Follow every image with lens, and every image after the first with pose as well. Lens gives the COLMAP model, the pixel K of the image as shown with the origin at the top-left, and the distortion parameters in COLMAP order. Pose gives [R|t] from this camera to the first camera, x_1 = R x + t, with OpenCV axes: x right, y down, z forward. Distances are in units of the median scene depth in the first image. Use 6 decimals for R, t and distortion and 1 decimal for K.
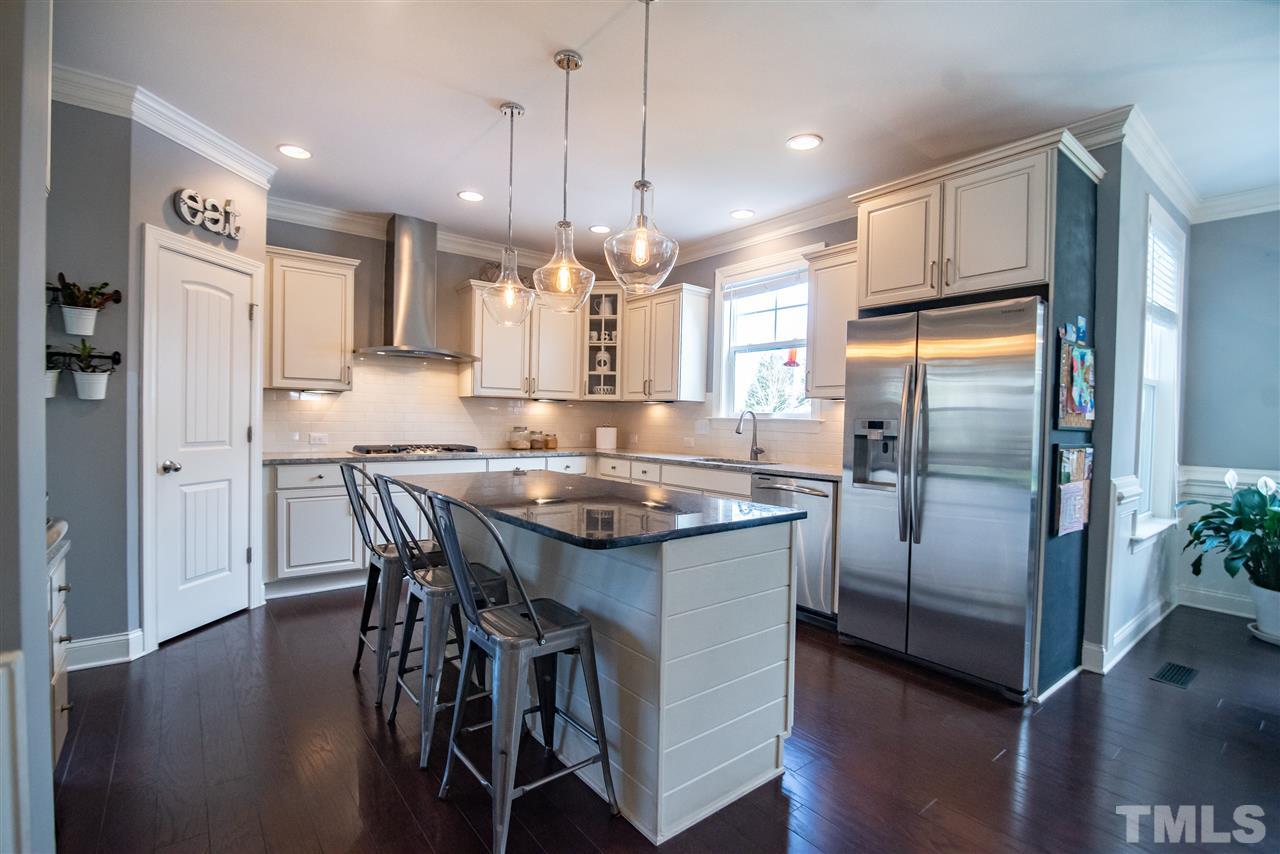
lens RADIAL K [[587.7, 0, 640.0], [0, 587.7, 427.0], [0, 0, 1]] dist [-0.000223, -0.000092]
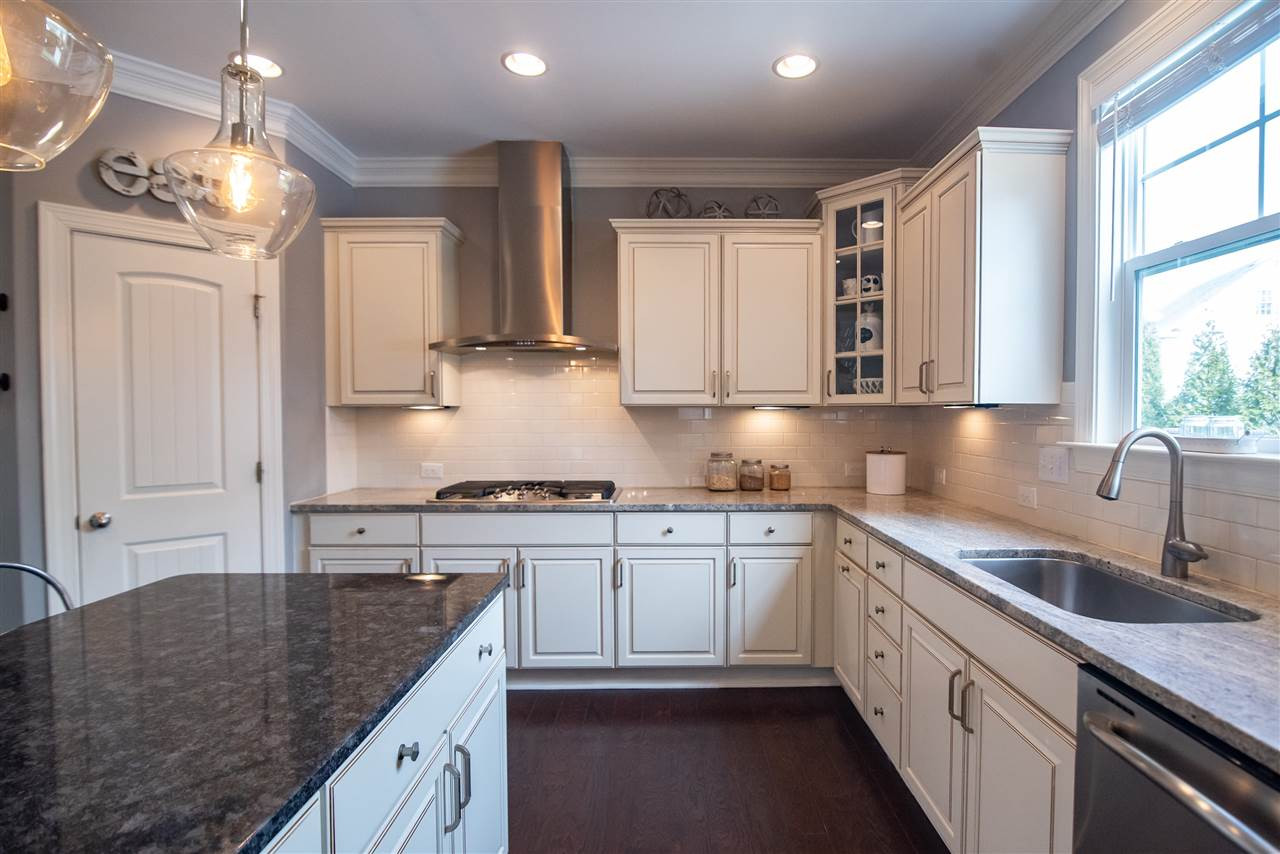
lens RADIAL K [[663.3, 0, 640.0], [0, 663.3, 427.0], [0, 0, 1]] dist [-0.016857, -0.000398]
pose [[0.795840, -0.006480, -0.605472, 0.159557], [0.005907, 0.999978, -0.002938, -0.028409], [0.605478, -0.001238, 0.795861, 0.457878]]
